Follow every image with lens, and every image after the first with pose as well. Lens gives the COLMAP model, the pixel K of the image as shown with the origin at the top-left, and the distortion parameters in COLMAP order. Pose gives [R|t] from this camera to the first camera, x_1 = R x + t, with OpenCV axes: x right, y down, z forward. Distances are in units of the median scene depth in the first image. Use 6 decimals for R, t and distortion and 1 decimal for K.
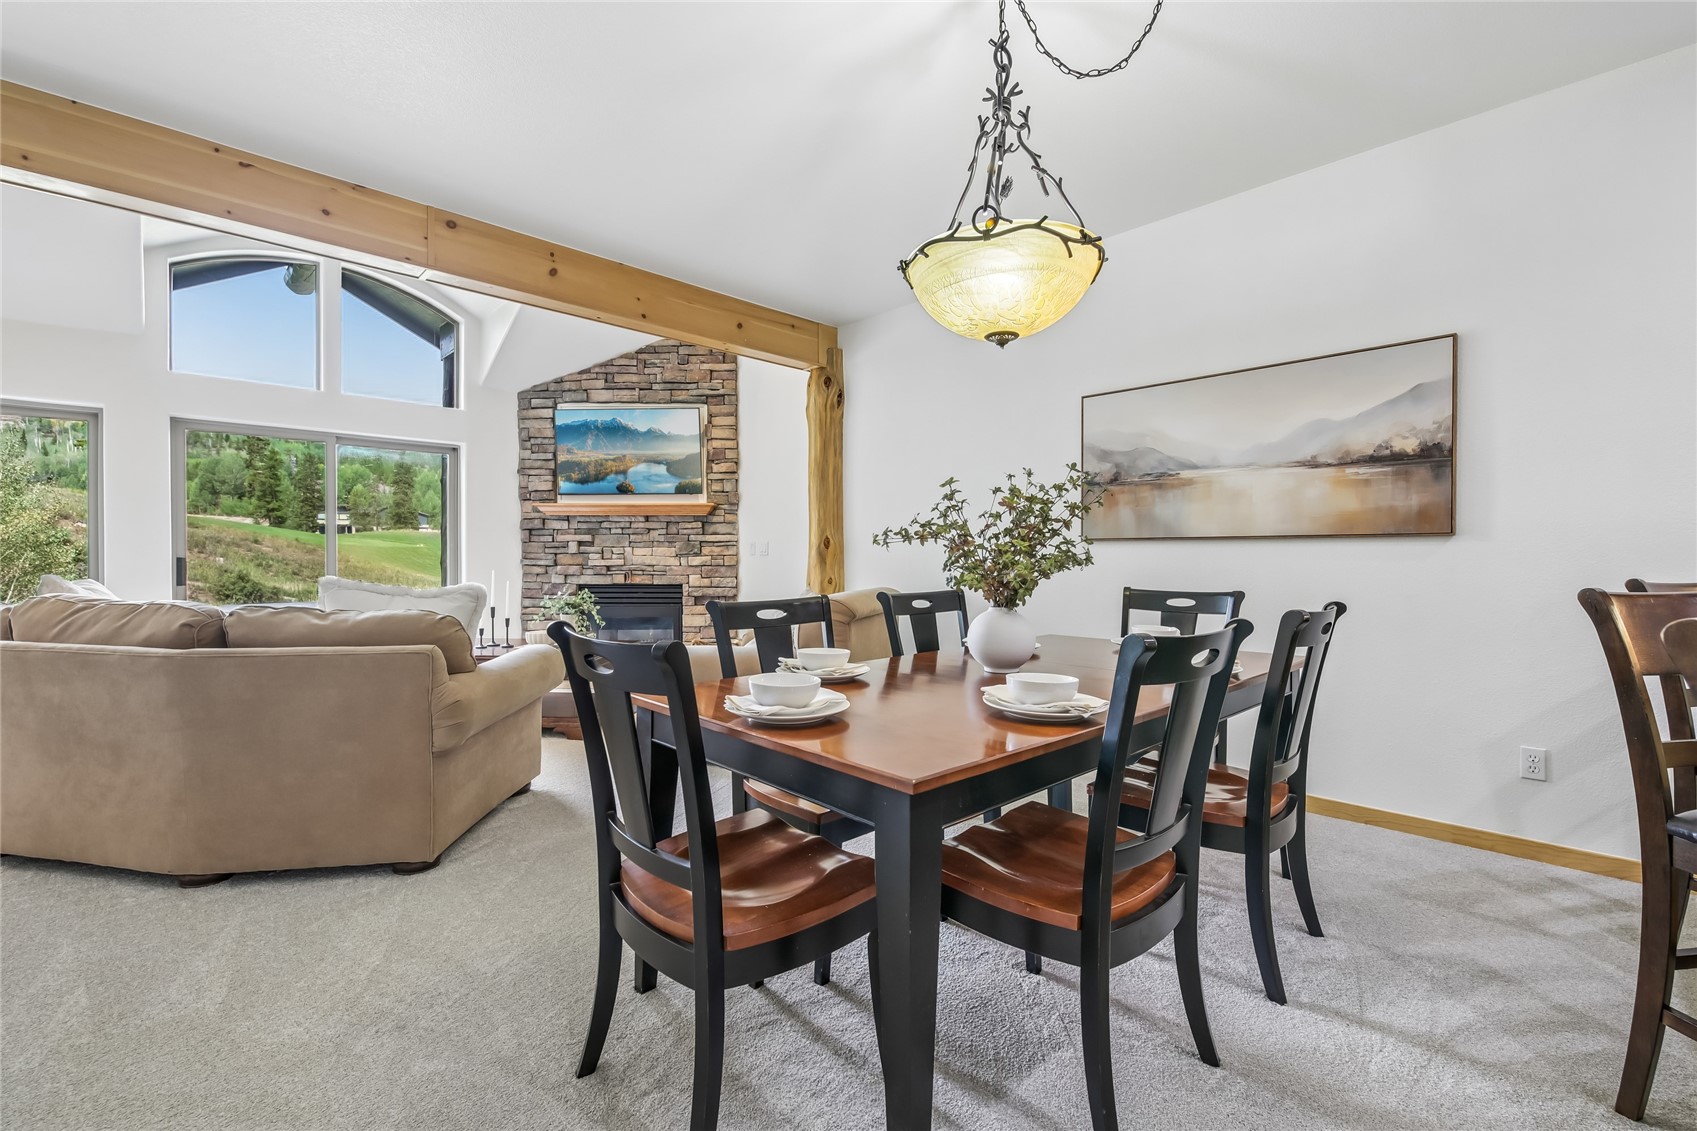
lens RADIAL K [[730.0, 0, 837.4], [0, 730.0, 564.7], [0, 0, 1]] dist [0.016089, -0.008344]
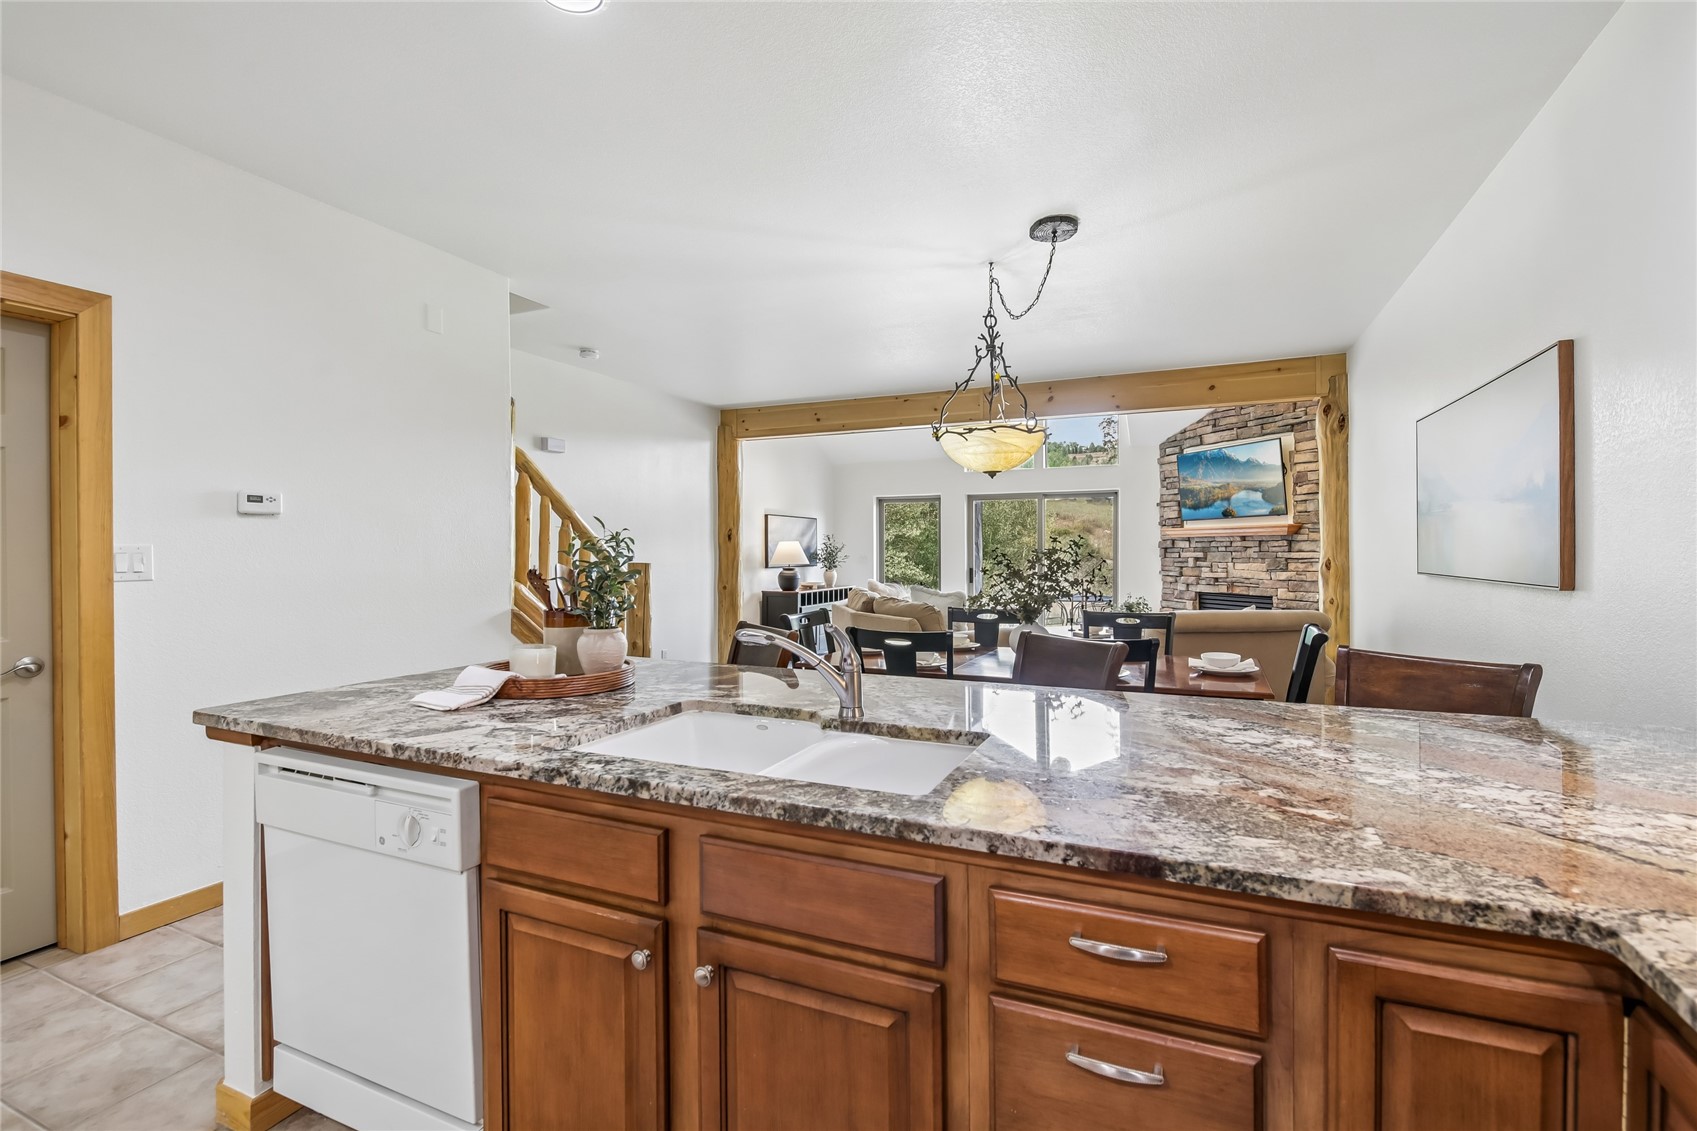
lens RADIAL K [[727.0, 0, 850.2], [0, 727.0, 554.4], [0, 0, 1]] dist [-0.000107, -0.000142]
pose [[0.391094, 0.000695, -0.920350, 0.558768], [-0.004414, 0.999990, -0.001120, -0.033479], [0.920340, 0.004501, 0.391093, -0.027355]]
